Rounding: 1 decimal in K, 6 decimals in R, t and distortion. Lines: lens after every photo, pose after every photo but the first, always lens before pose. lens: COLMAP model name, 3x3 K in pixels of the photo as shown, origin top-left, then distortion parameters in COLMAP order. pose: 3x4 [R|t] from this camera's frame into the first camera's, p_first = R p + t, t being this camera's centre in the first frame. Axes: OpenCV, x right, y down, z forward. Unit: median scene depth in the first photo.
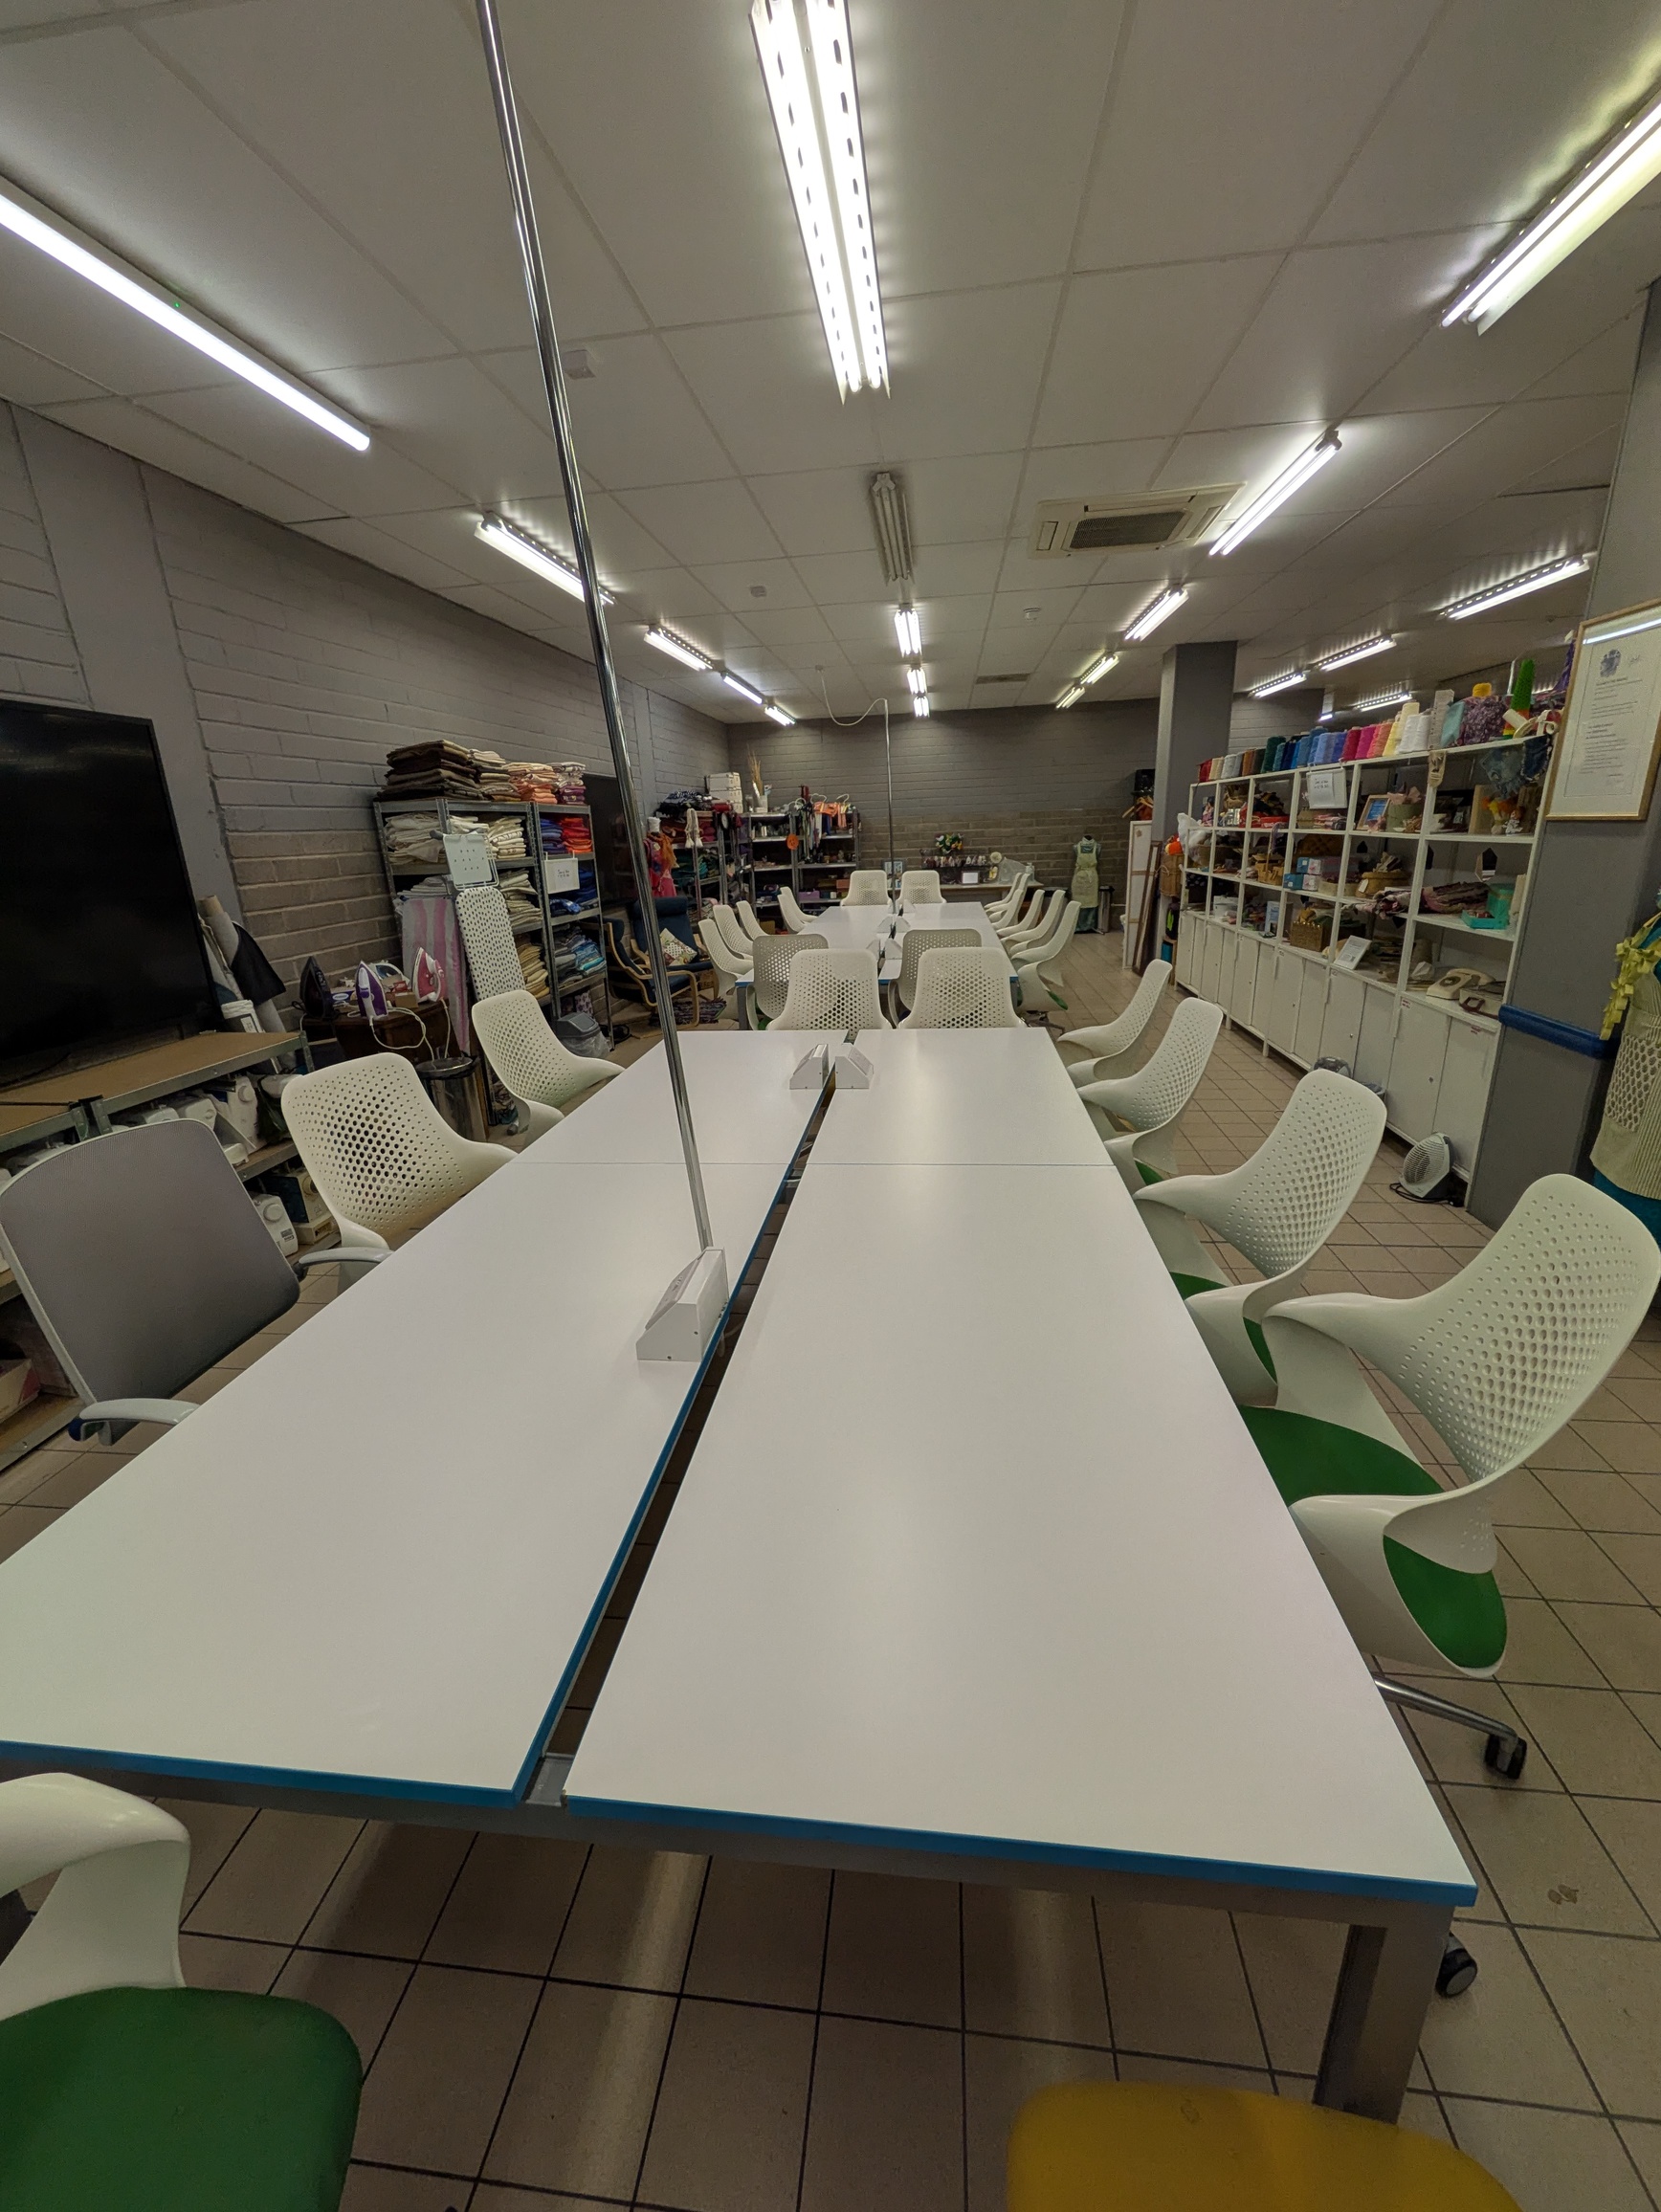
lens RADIAL K [[897.3, 0, 828.3], [0, 897.3, 1113.3], [0, 0, 1]] dist [-0.007908, -0.000124]
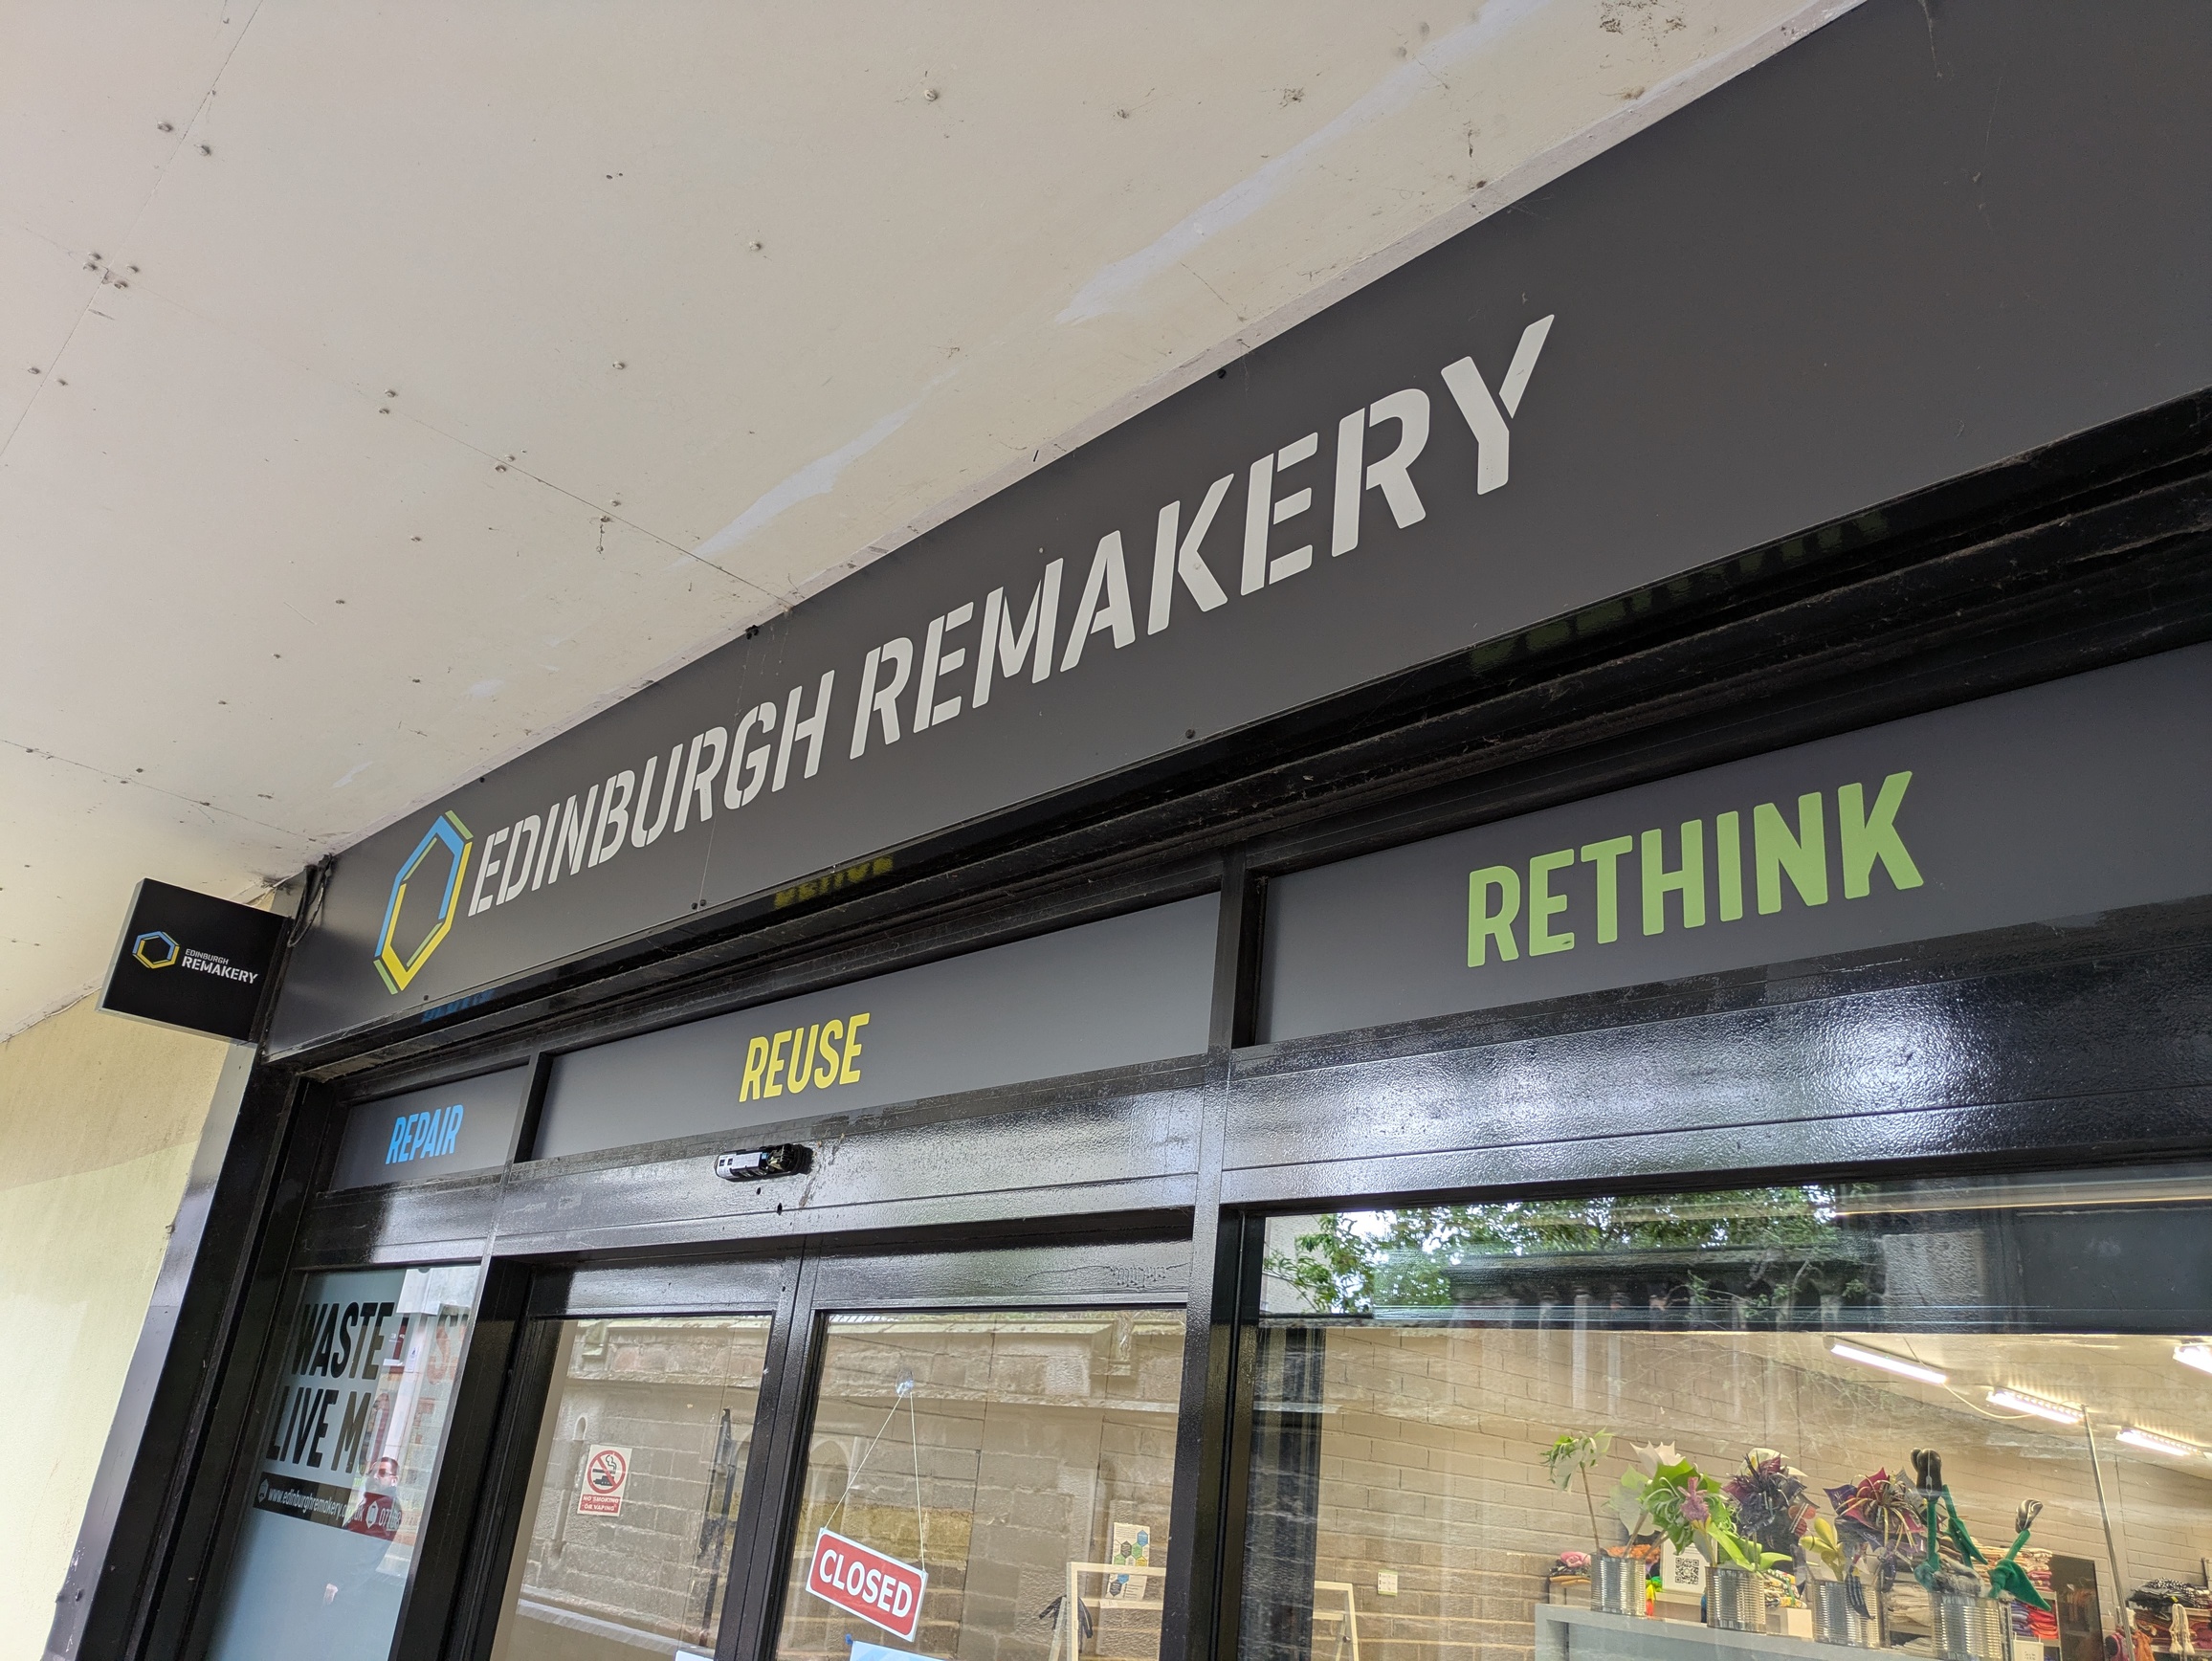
lens RADIAL K [[1640.6, 0, 1105.0], [0, 1640.6, 837.6], [0, 0, 1]] dist [0.012620, -0.023168]
pose [[0.759084, -0.137345, -0.636339, 0.227349], [-0.317874, 0.774838, -0.546427, 0.371482], [0.568108, 0.617060, 0.544509, -1.209936]]
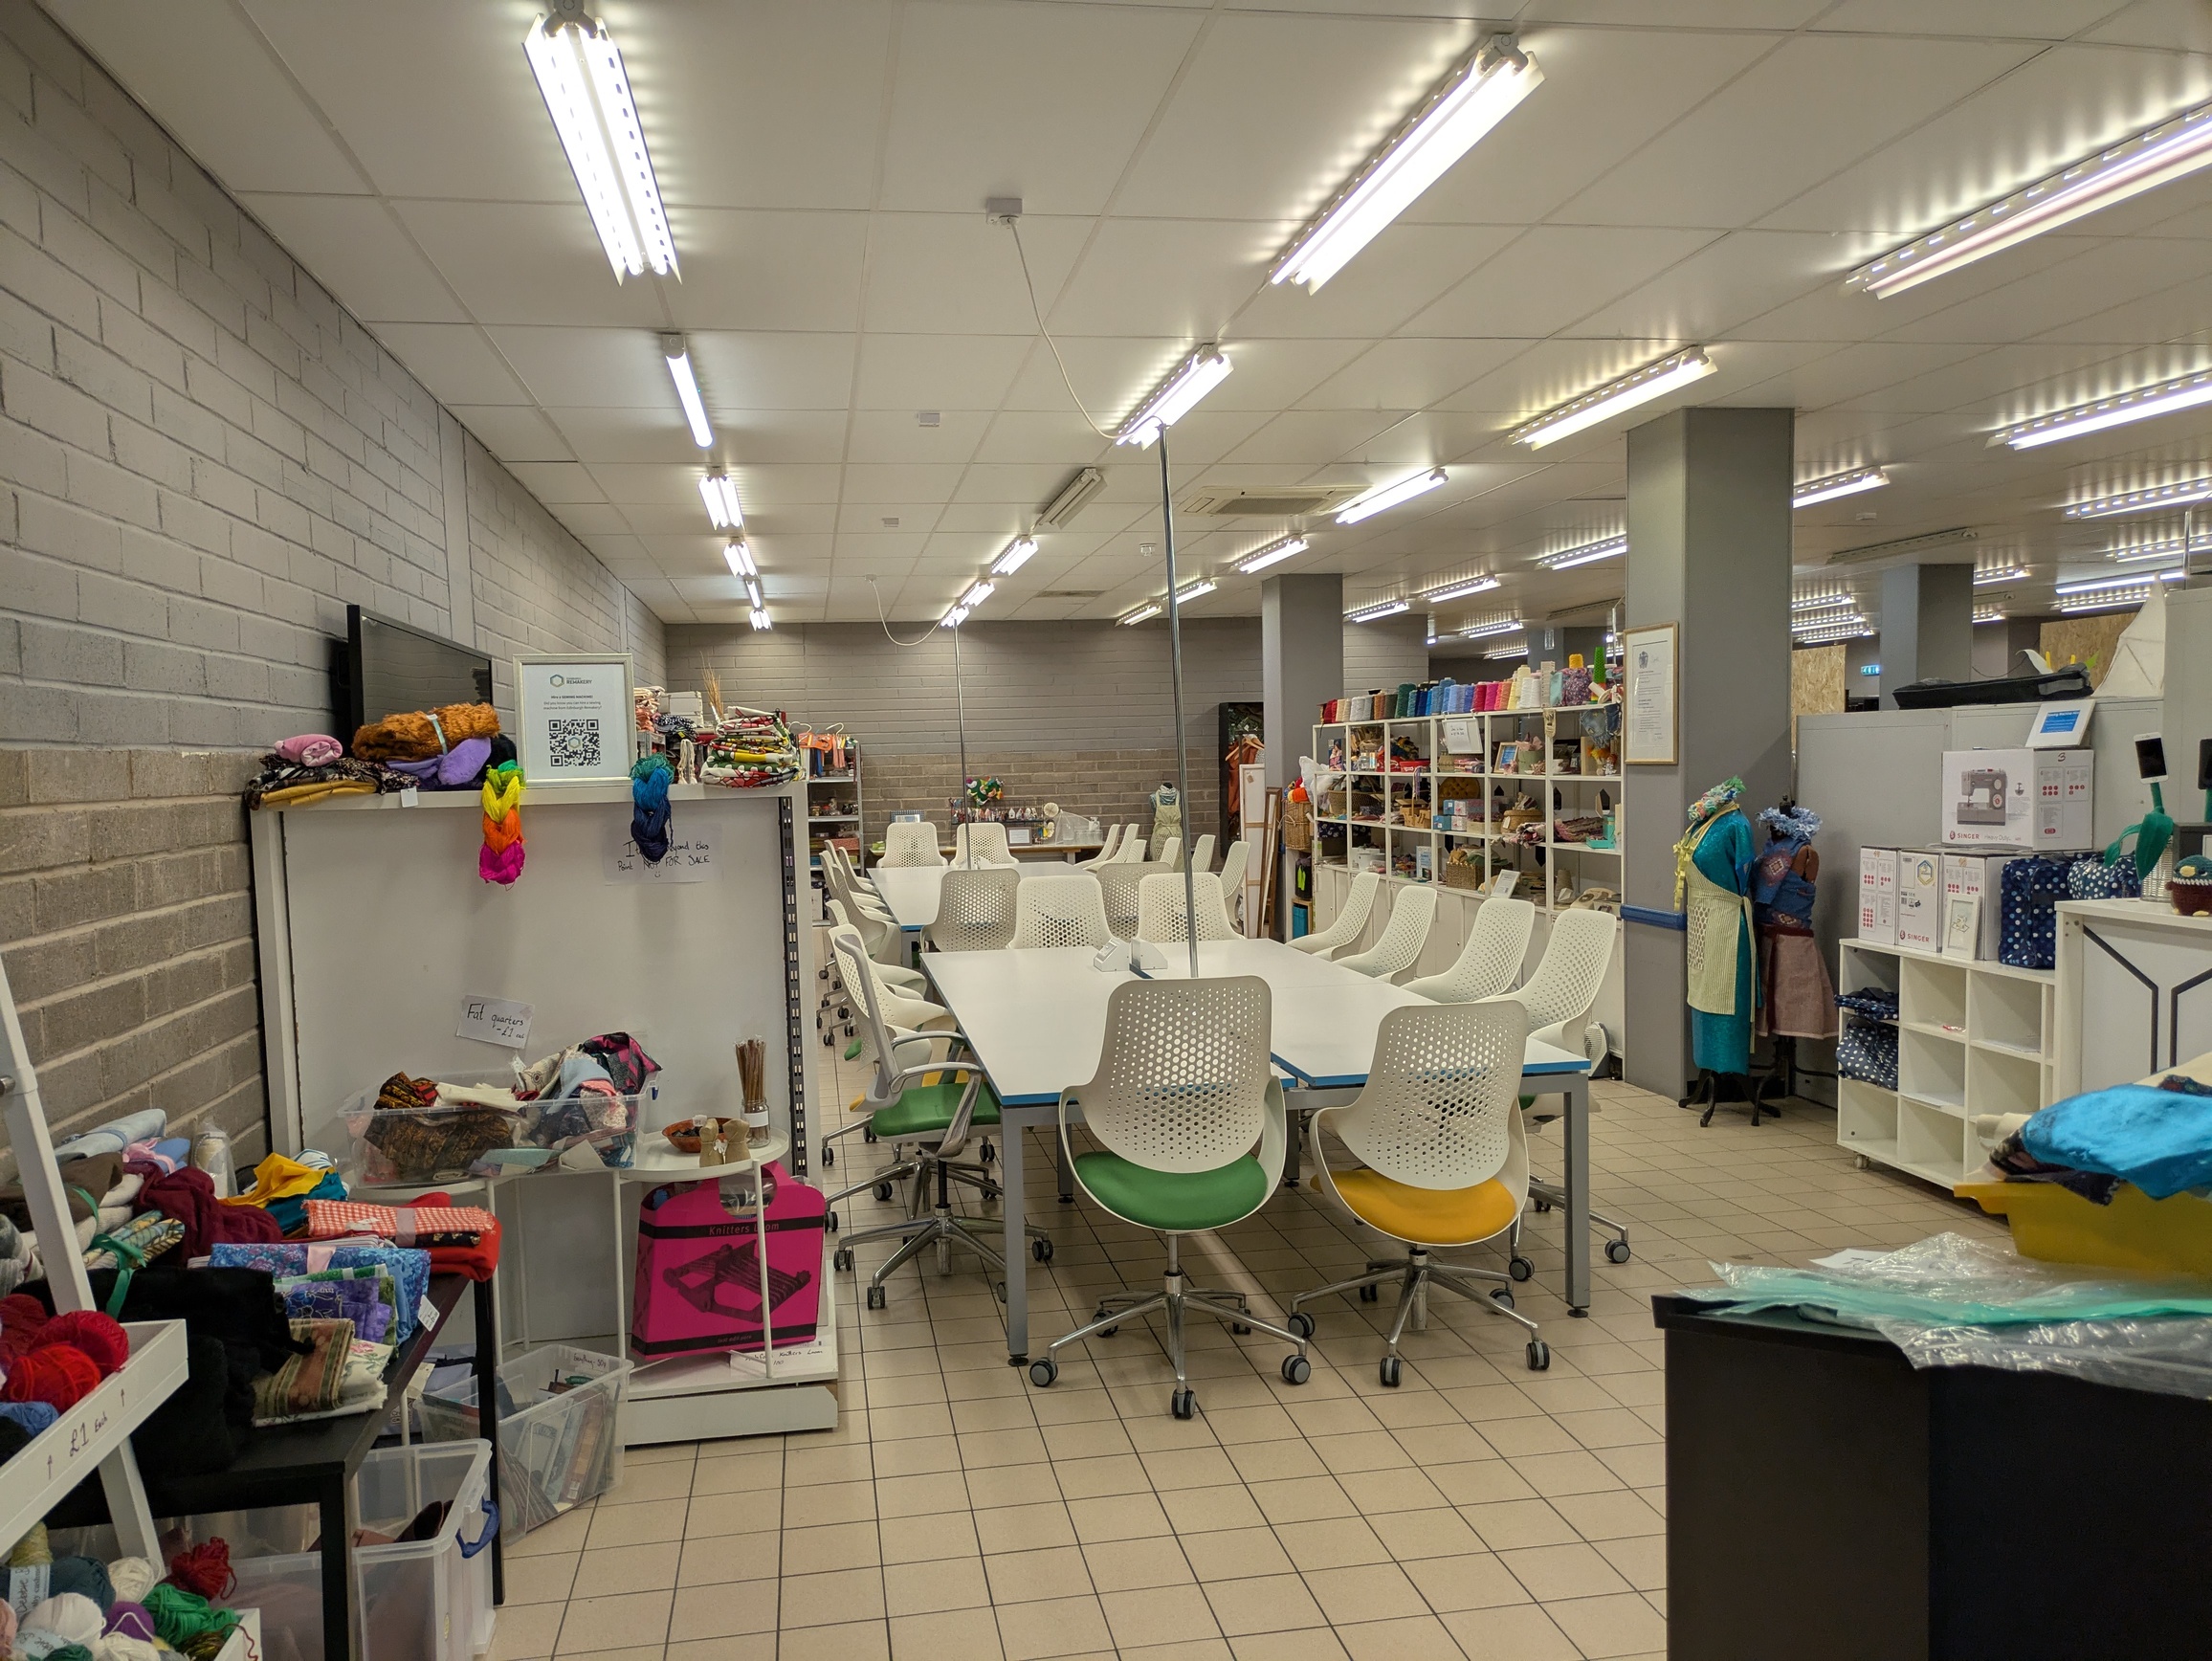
lens RADIAL K [[1640.6, 0, 1084.8], [0, 1640.6, 851.7], [0, 0, 1]] dist [0.012620, -0.023168]
pose [[0.961182, 0.003037, 0.275898, -0.318239], [0.068616, 0.965895, -0.249679, 0.174252], [-0.267247, 0.258918, 0.928192, -0.504179]]
